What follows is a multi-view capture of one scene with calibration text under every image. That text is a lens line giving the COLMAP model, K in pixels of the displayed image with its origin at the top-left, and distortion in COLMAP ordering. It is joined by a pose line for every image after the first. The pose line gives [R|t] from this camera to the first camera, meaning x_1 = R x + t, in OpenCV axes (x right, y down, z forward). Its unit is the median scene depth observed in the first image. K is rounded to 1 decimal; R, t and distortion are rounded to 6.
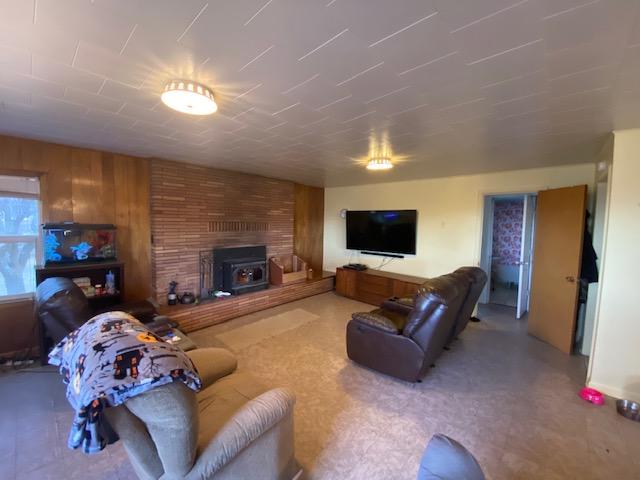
lens RADIAL K [[260.2, 0, 320.0], [0, 260.2, 238.3], [0, 0, 1]] dist [0.017491, -0.018728]
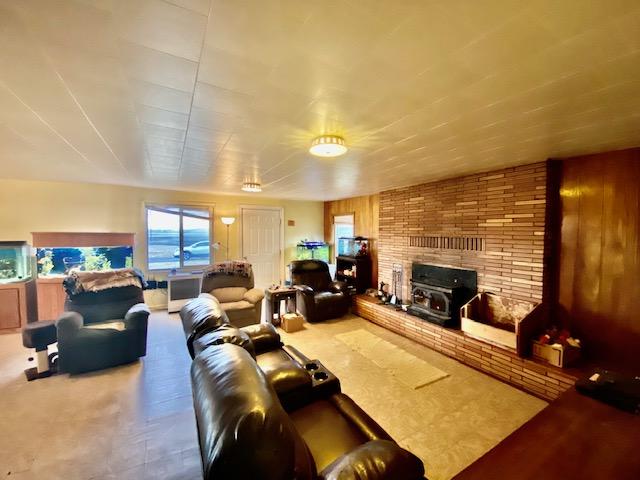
lens RADIAL K [[256.7, 0, 320.3], [0, 256.7, 243.9], [0, 0, 1]] dist [0.016657, -0.017360]
pose [[-0.303958, 0.020621, -0.952462, 1.104161], [-0.080317, 0.995652, 0.047187, -0.087736], [0.949294, 0.090841, -0.300981, 1.596149]]
